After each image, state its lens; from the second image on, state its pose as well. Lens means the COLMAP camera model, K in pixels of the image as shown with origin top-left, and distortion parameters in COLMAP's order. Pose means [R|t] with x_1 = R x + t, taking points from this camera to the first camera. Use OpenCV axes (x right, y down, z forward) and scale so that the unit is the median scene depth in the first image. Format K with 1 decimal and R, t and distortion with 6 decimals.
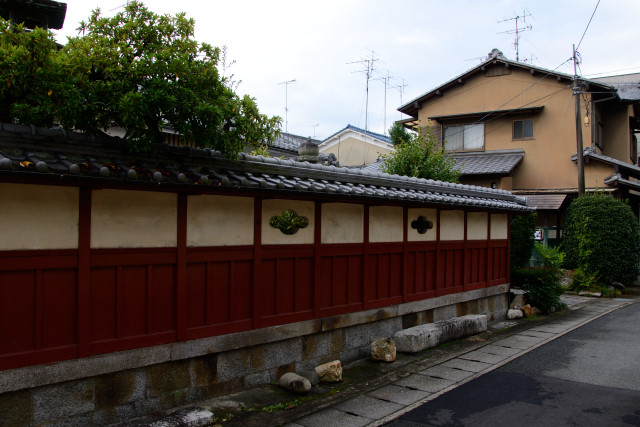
lens RADIAL K [[547.1, 0, 319.6], [0, 547.1, 211.7], [0, 0, 1]] dist [-0.117948, 0.067826]
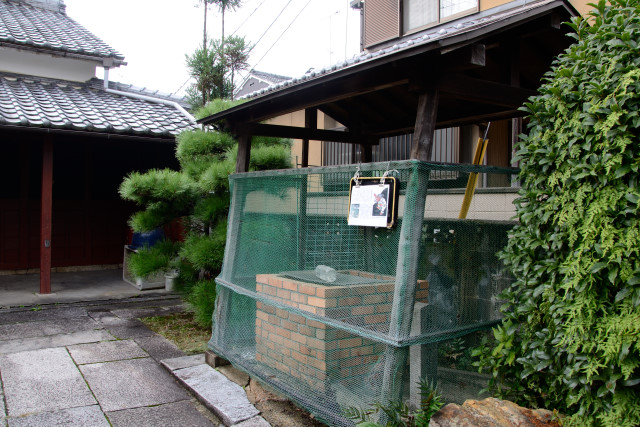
lens RADIAL K [[547.1, 0, 315.3], [0, 547.1, 217.3], [0, 0, 1]] dist [-0.117948, 0.067826]
pose [[0.945538, -0.000133, -0.325510, 0.474266], [0.010536, 0.999488, 0.030197, 0.044279], [0.325340, -0.031982, 0.945056, 0.853877]]
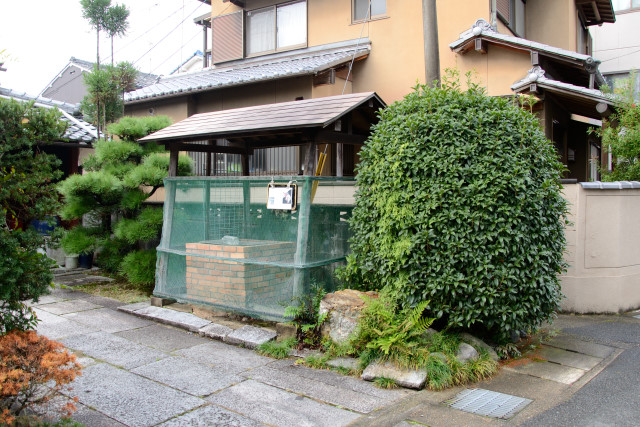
lens RADIAL K [[547.1, 0, 322.1], [0, 547.1, 215.3], [0, 0, 1]] dist [-0.117948, 0.067826]
pose [[0.999098, -0.021925, 0.036360, 0.440676], [0.019545, 0.997723, 0.064548, 0.033280], [-0.037693, -0.063779, 0.997252, 0.656069]]
